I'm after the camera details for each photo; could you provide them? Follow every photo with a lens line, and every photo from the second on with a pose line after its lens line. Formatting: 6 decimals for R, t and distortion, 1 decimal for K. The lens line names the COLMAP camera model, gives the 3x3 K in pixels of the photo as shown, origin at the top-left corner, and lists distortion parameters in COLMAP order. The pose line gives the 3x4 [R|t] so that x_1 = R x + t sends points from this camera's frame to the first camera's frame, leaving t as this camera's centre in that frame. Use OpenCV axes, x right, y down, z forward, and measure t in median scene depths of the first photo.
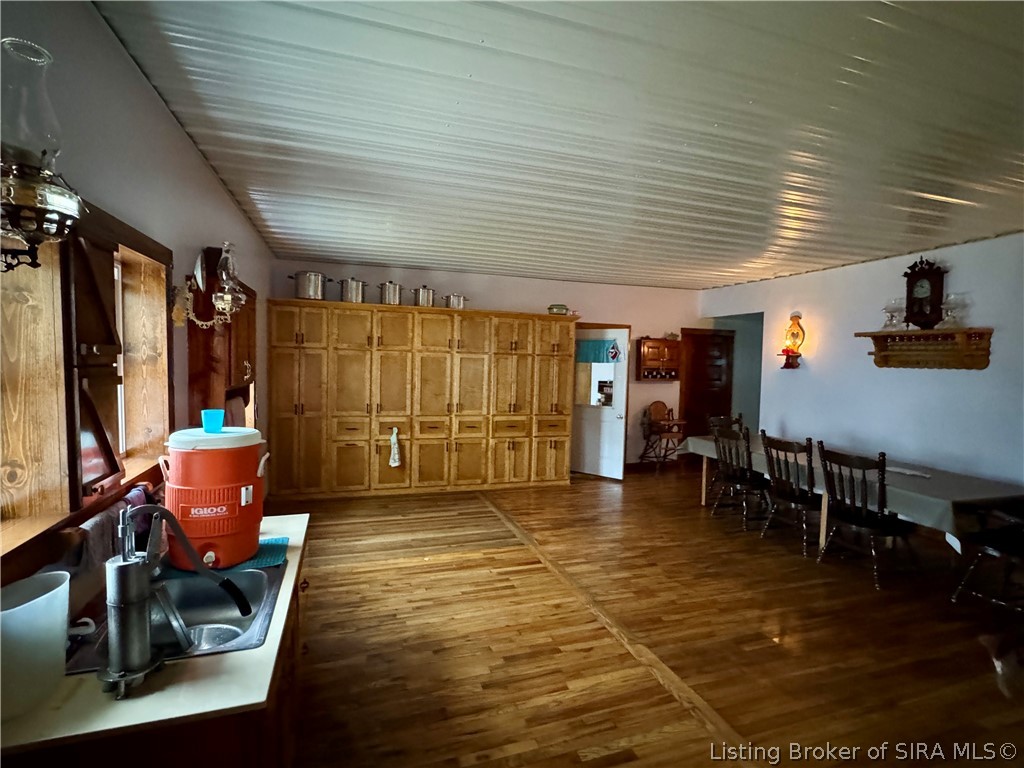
lens RADIAL K [[498.4, 0, 512.1], [0, 498.4, 385.0], [0, 0, 1]] dist [0.001721, 0.000653]
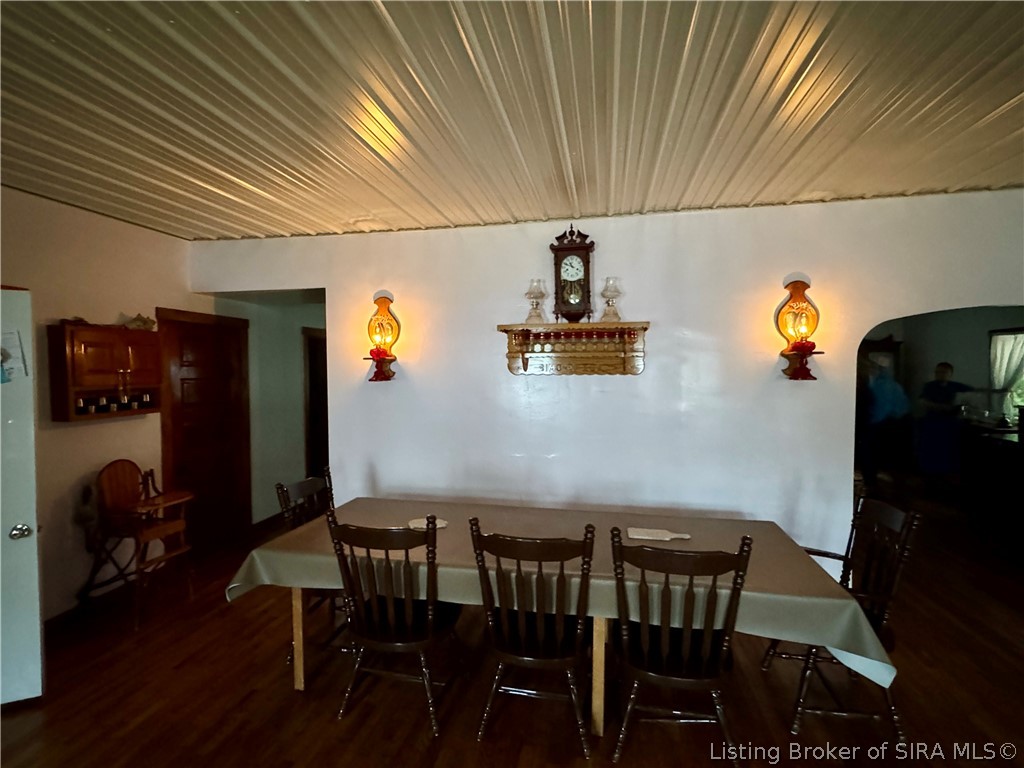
lens RADIAL K [[498.4, 0, 510.5], [0, 498.4, 384.3], [0, 0, 1]] dist [0.001721, 0.000653]
pose [[0.493024, -0.054956, 0.868278, 0.088752], [0.060571, 0.997750, 0.028758, -0.035984], [-0.867905, 0.038414, 0.495243, 0.544895]]
